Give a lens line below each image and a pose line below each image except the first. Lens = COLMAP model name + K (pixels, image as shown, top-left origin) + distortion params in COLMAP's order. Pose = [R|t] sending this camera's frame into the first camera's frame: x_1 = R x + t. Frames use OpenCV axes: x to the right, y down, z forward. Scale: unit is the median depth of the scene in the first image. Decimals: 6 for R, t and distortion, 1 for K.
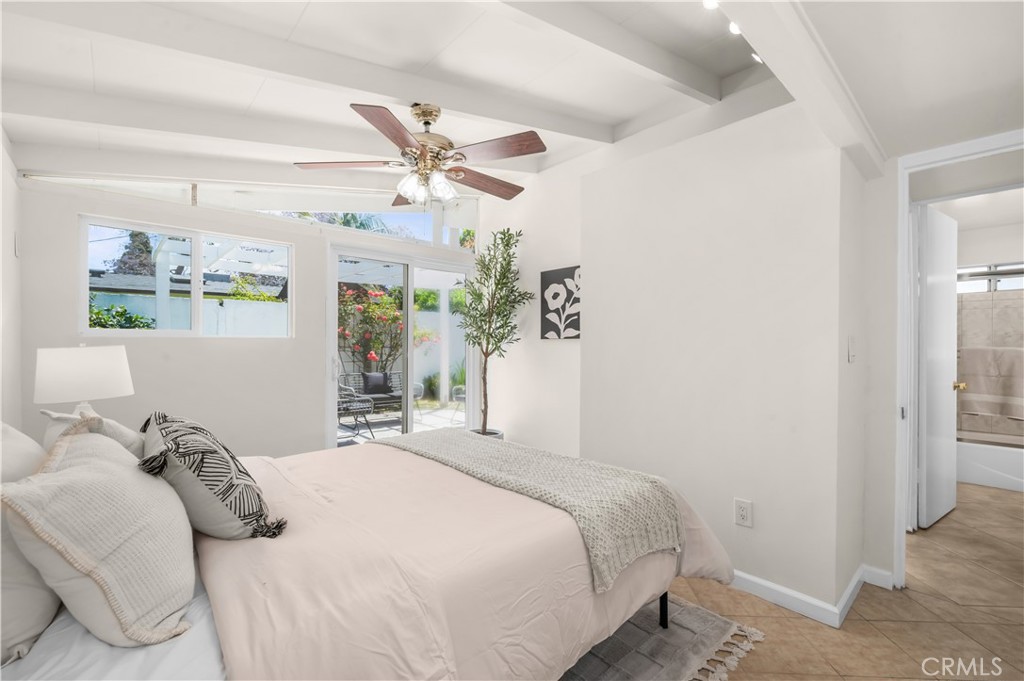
lens RADIAL K [[436.7, 0, 512.0], [0, 436.7, 340.5], [0, 0, 1]] dist [0.000518, 0.000055]
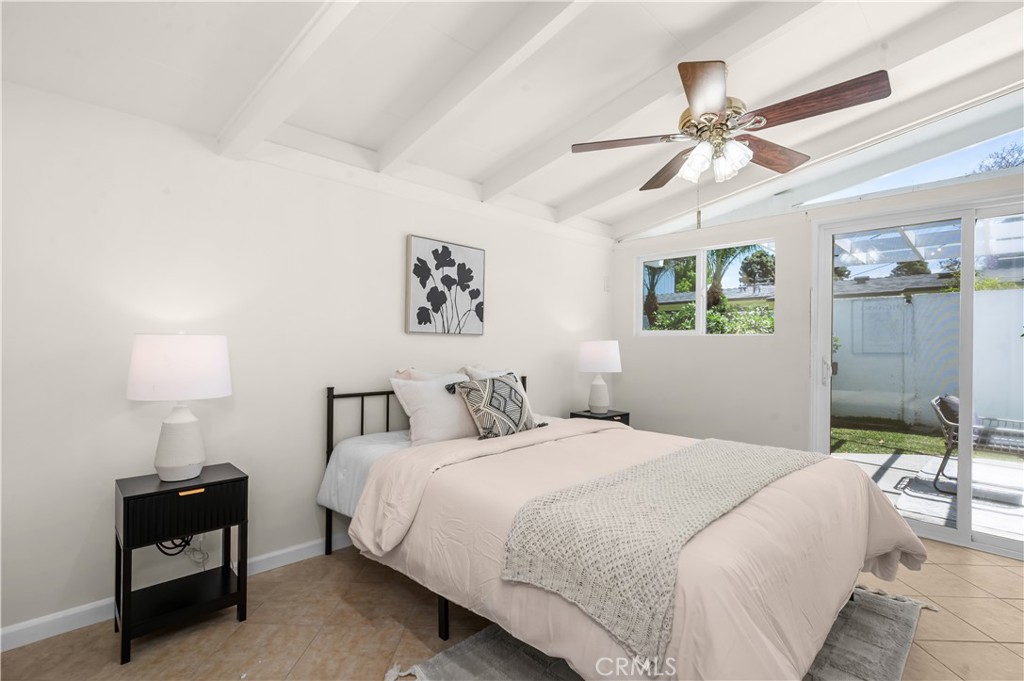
lens RADIAL K [[481.7, 0, 512.0], [0, 481.7, 340.5], [0, 0, 1]] dist [-0.000811, -0.000165]
pose [[0.035977, -0.007275, -0.999326, 0.599668], [-0.007357, 0.999944, -0.007545, 0.018699], [0.999326, 0.007624, 0.035922, 0.434393]]
